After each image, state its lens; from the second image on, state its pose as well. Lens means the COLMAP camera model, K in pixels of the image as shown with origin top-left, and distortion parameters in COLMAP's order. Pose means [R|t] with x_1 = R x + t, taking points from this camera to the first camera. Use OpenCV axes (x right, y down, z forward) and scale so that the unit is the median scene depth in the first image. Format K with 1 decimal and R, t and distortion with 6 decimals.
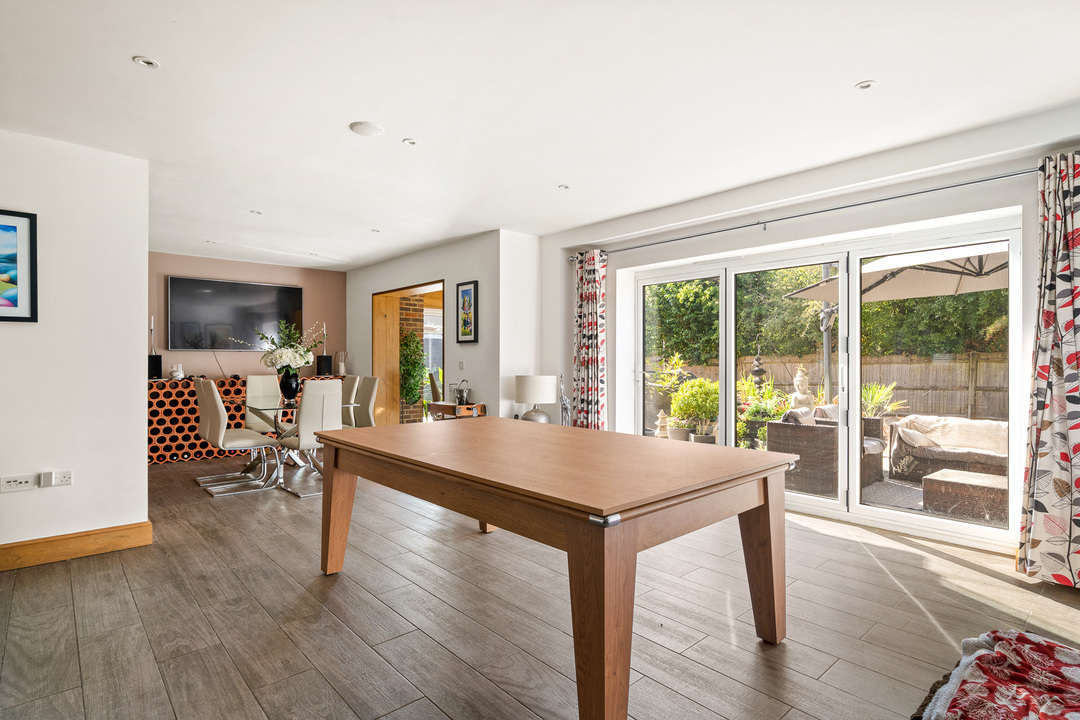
lens RADIAL K [[534.9, 0, 542.1], [0, 534.9, 360.6], [0, 0, 1]] dist [0.002290, 0.000120]
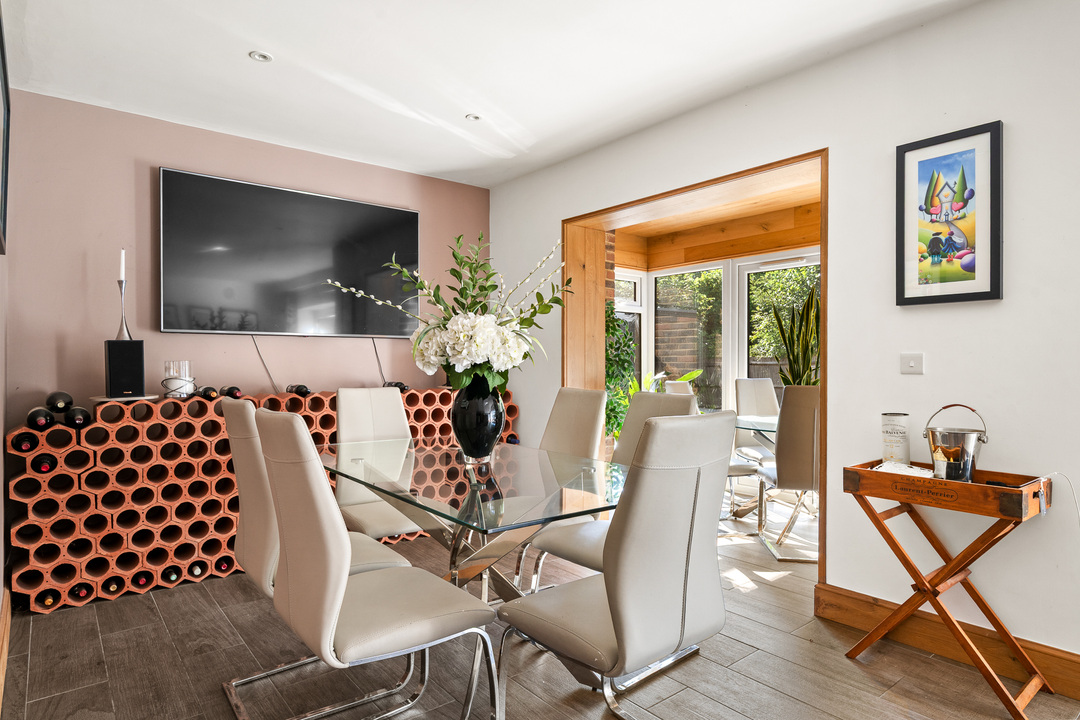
lens RADIAL K [[584.7, 0, 538.4], [0, 584.7, 362.9], [0, 0, 1]] dist [-0.000497, 0.000242]
pose [[0.998984, -0.000842, -0.045063, -0.366296], [0.000778, 0.999999, -0.001435, 0.008334], [0.045064, 0.001398, 0.998983, 0.536564]]
